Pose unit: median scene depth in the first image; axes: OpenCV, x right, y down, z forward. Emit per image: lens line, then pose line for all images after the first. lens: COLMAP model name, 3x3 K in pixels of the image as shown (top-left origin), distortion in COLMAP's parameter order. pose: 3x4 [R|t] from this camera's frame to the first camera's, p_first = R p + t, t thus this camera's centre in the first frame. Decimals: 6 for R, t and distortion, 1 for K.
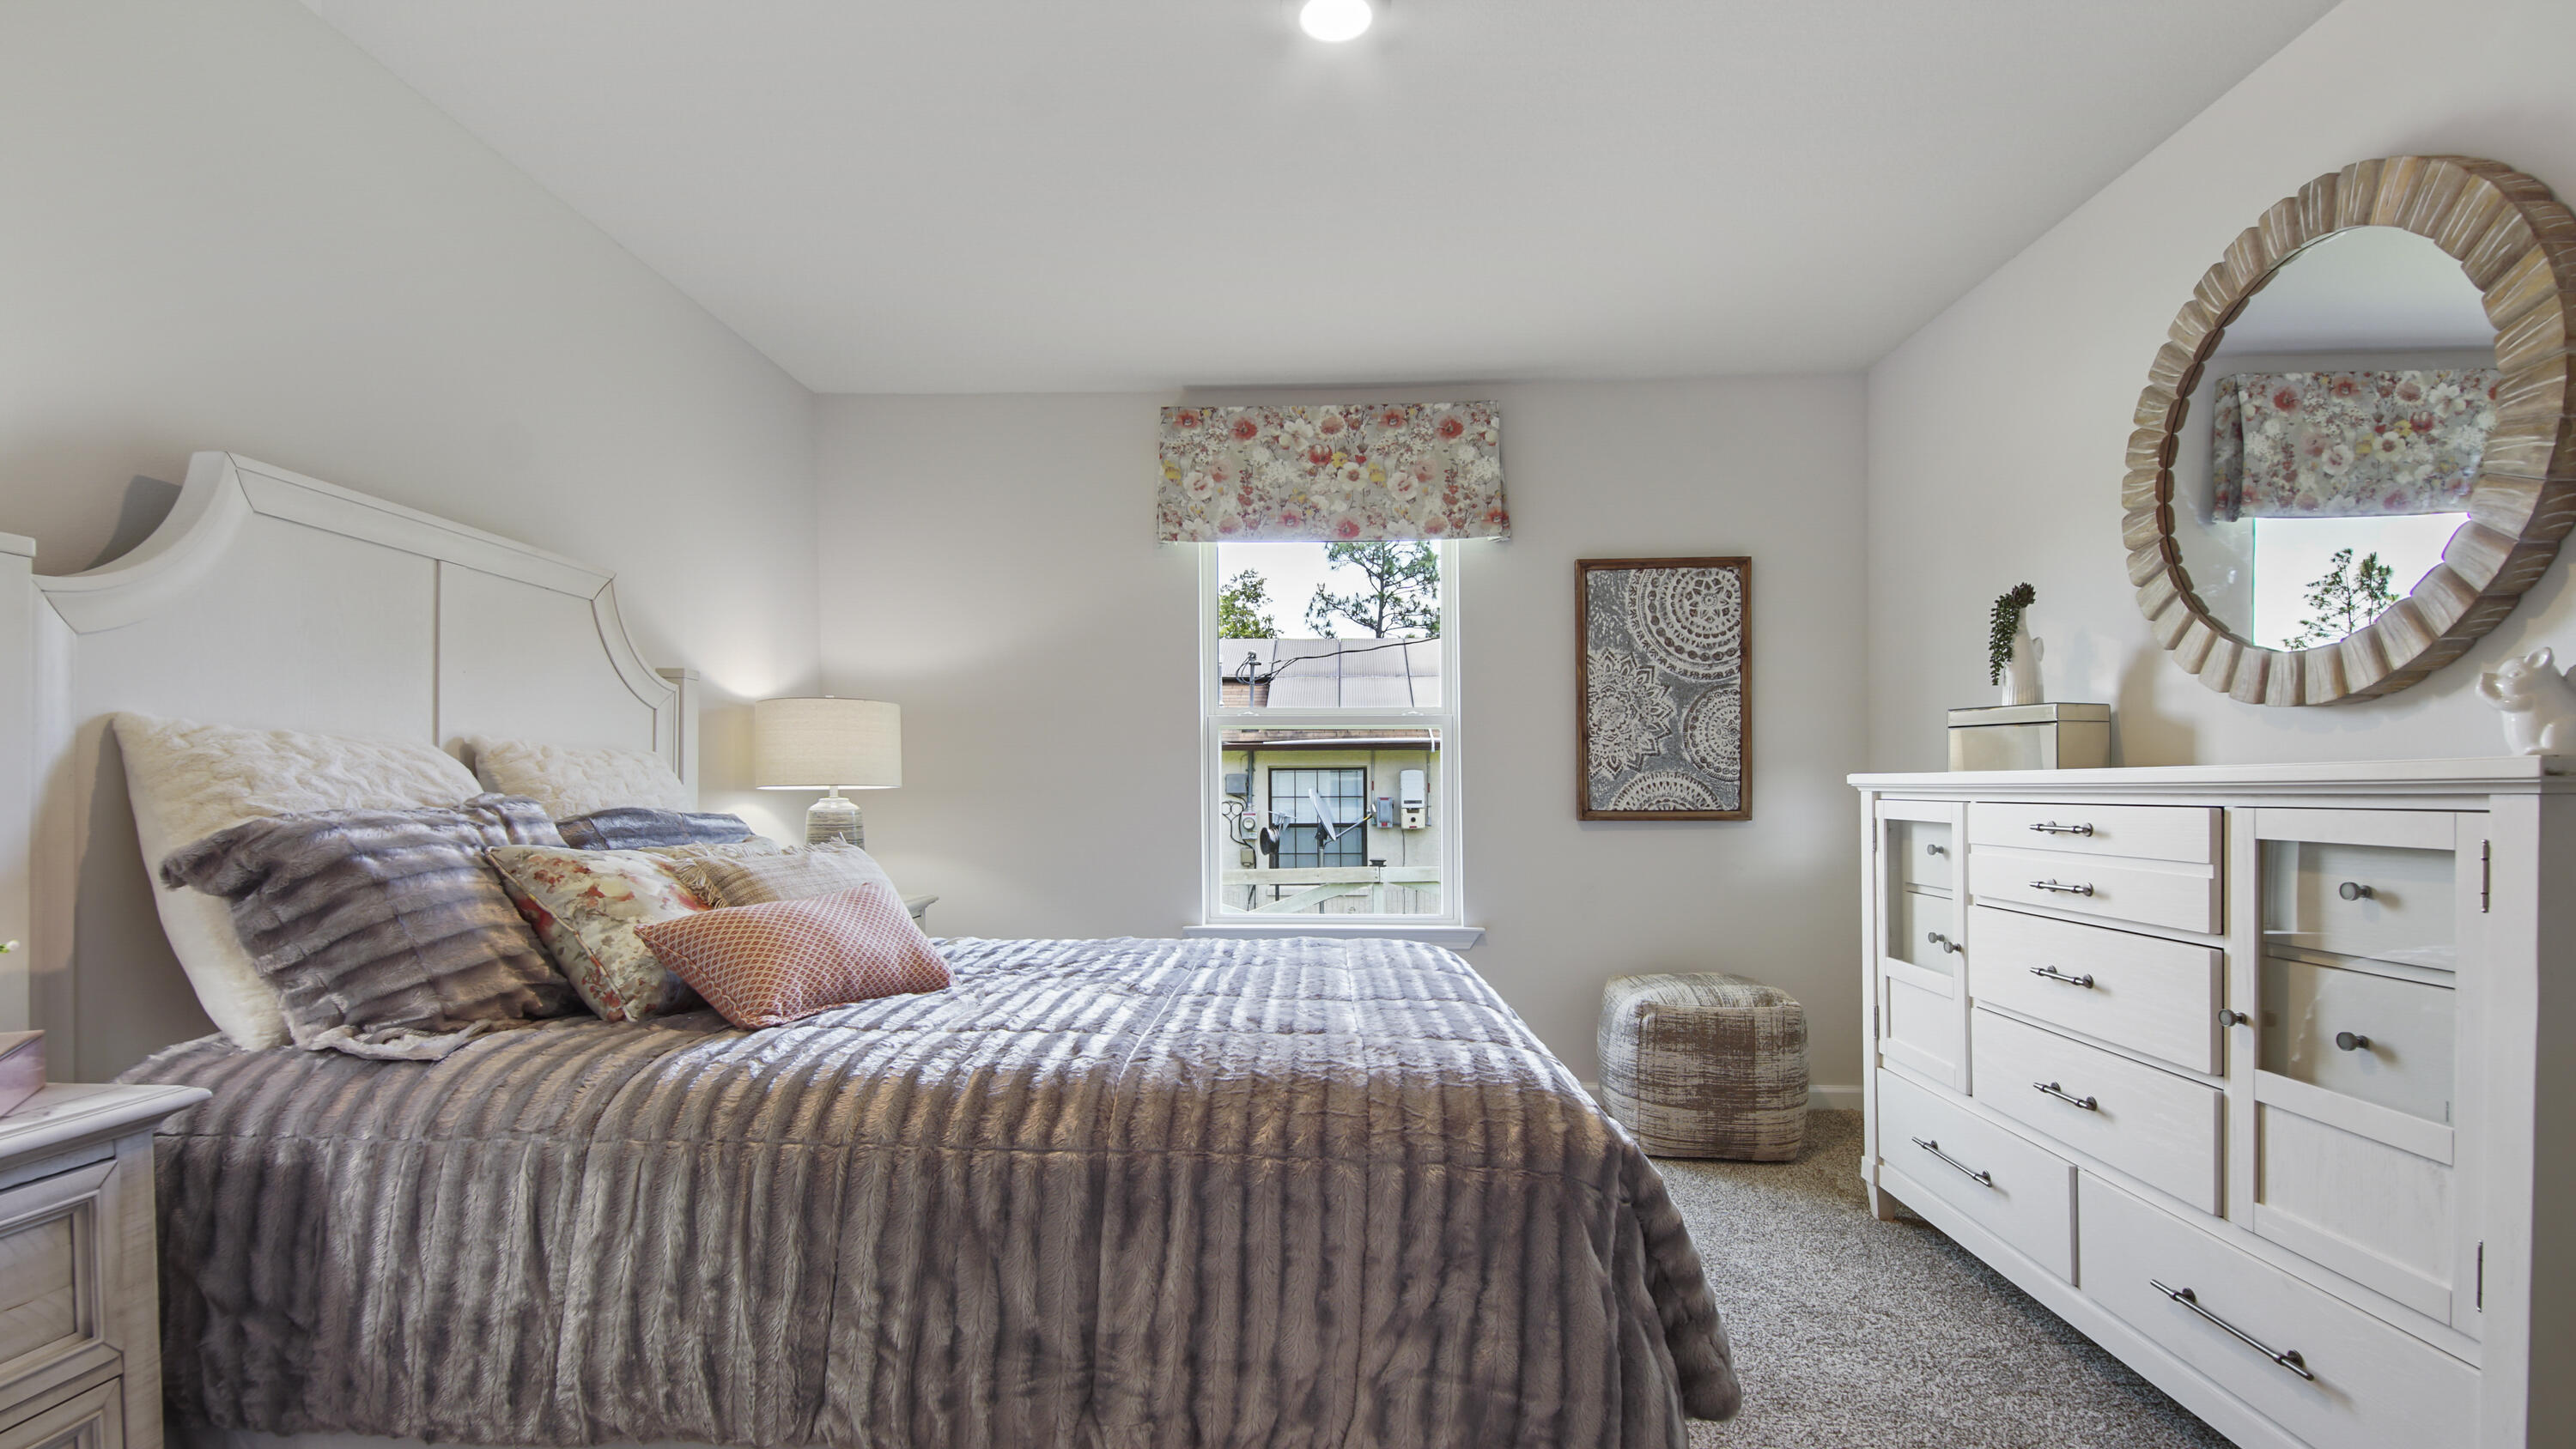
lens RADIAL K [[1175.2, 0, 1297.3], [0, 1175.2, 738.8], [0, 0, 1]] dist [0.065371, -0.051975]
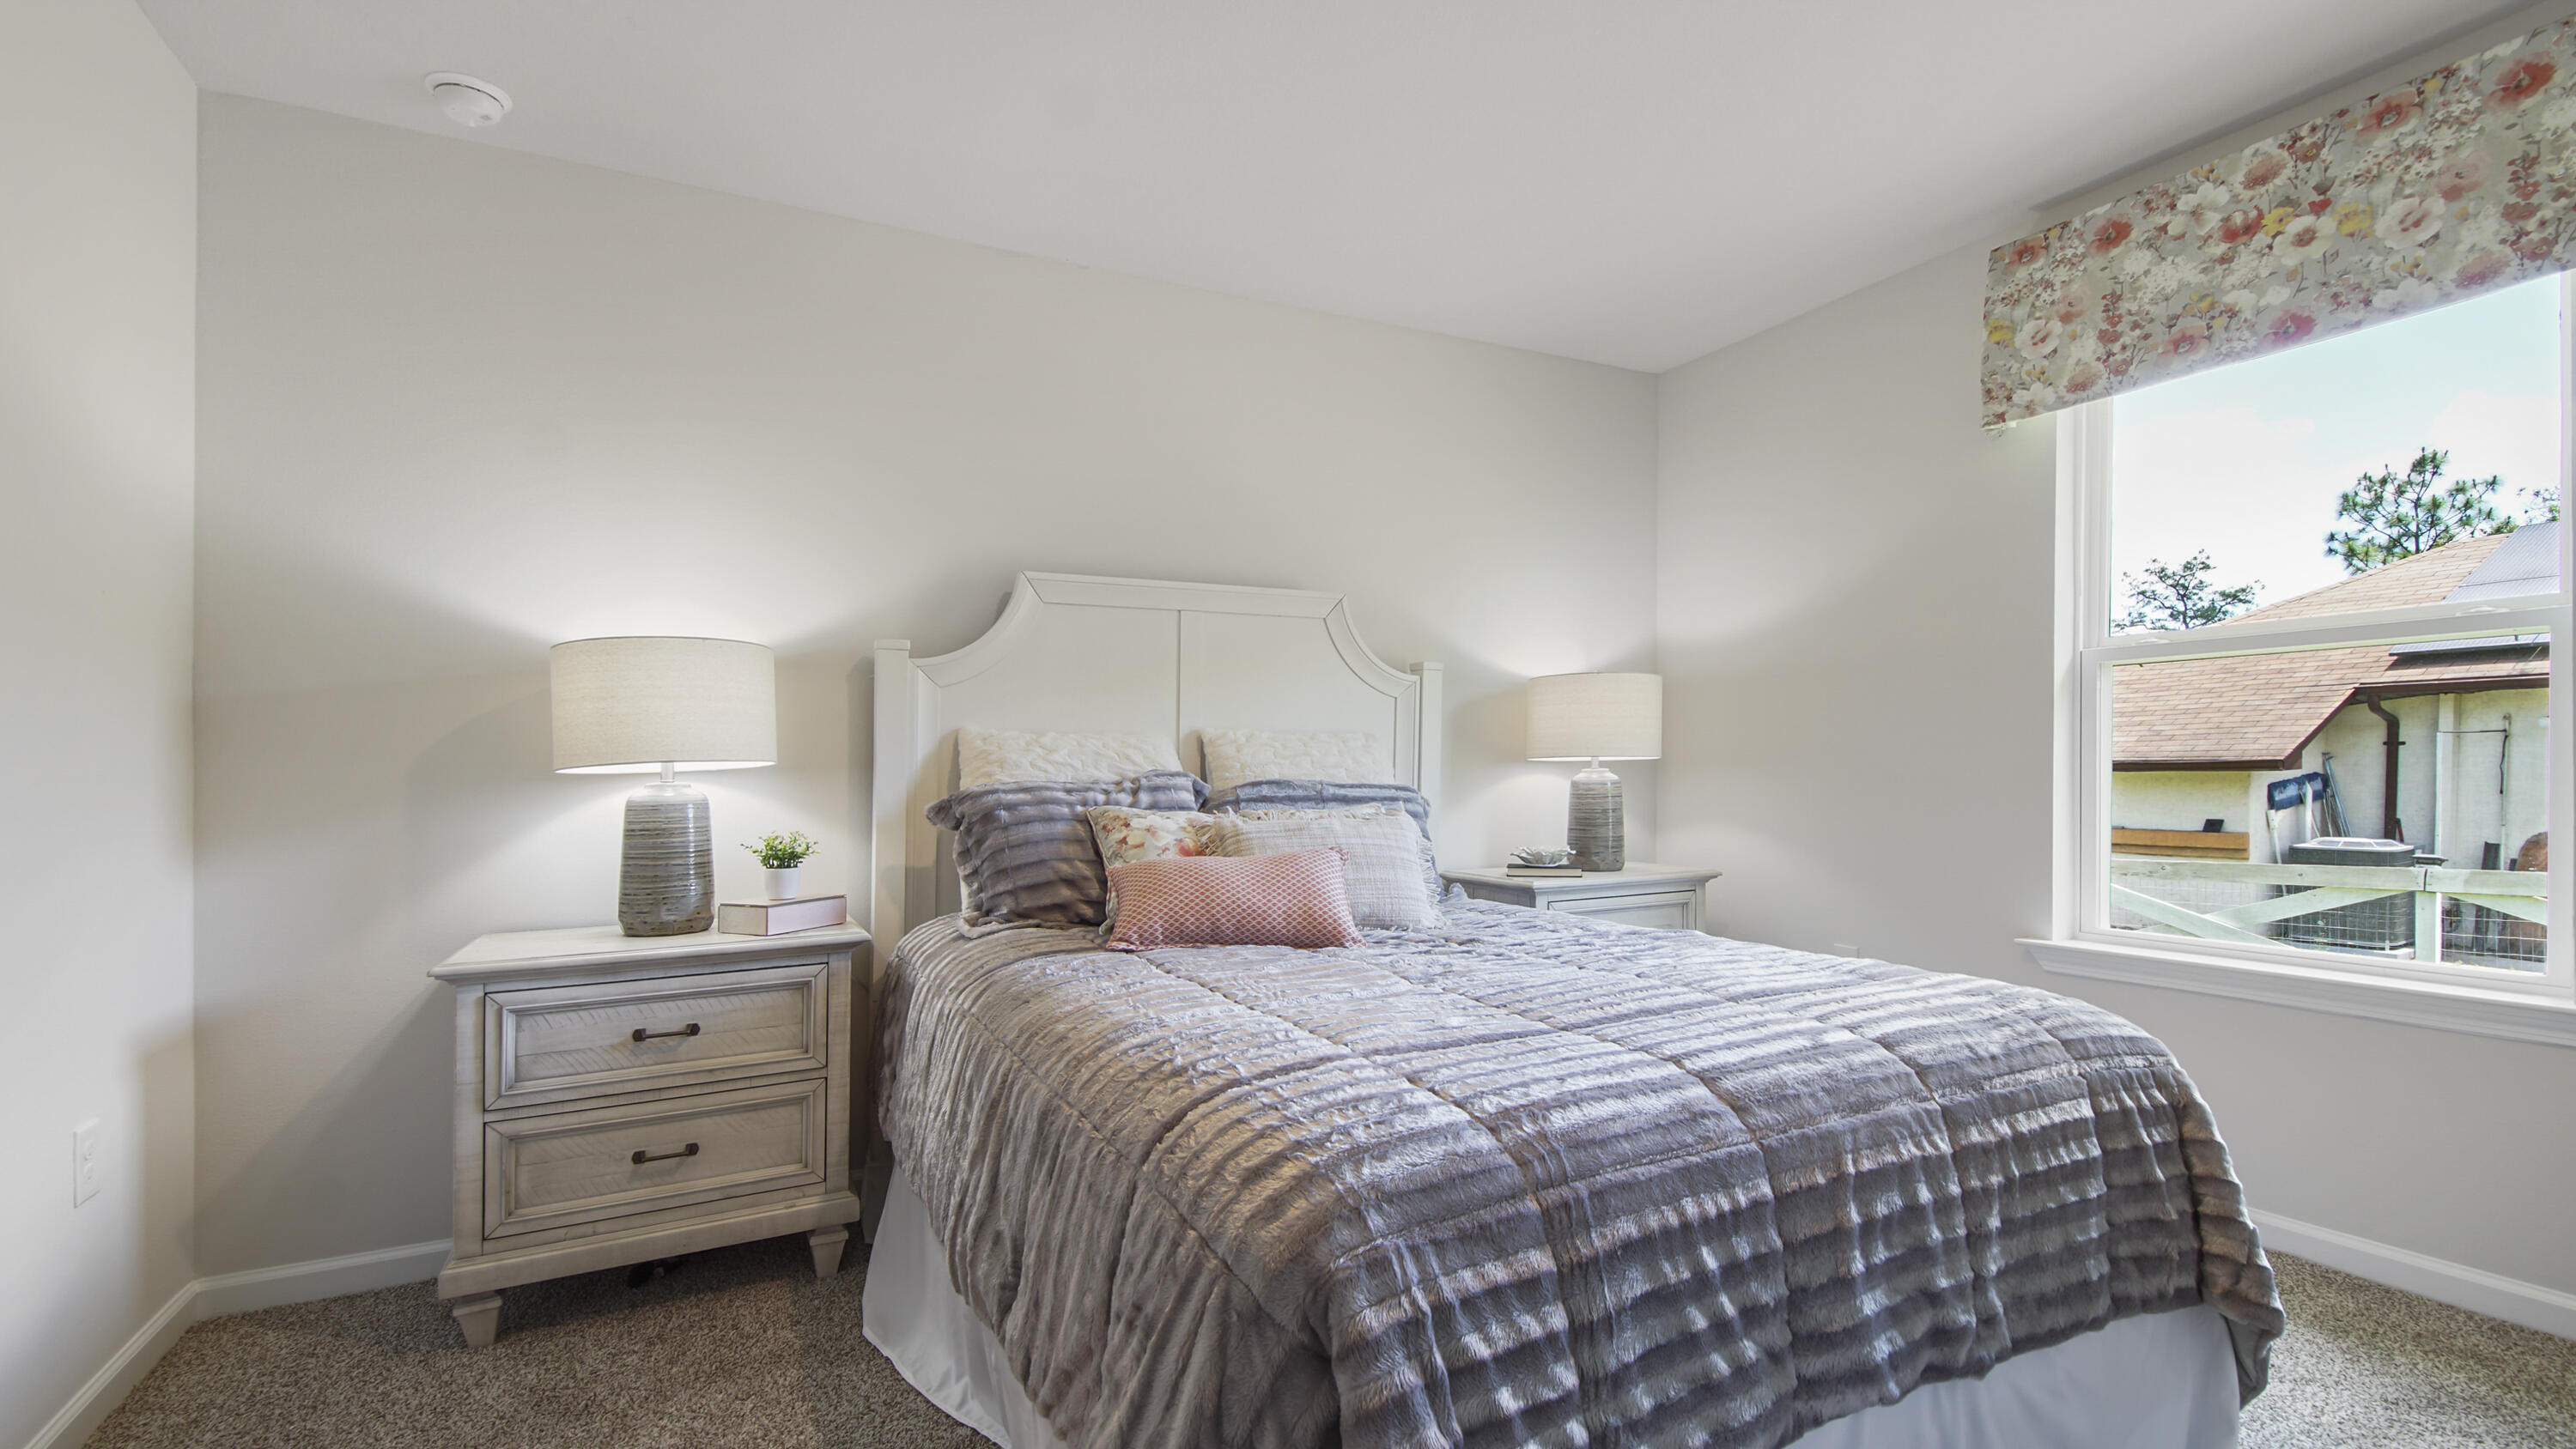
lens RADIAL K [[1141.2, 0, 1292.0], [0, 1141.2, 746.5], [0, 0, 1]] dist [0.002306, -0.008737]
pose [[0.476354, -0.023133, -0.878949, 0.311296], [0.054100, 0.998531, 0.003039, 0.011234], [0.877588, -0.048999, 0.476906, 0.244383]]
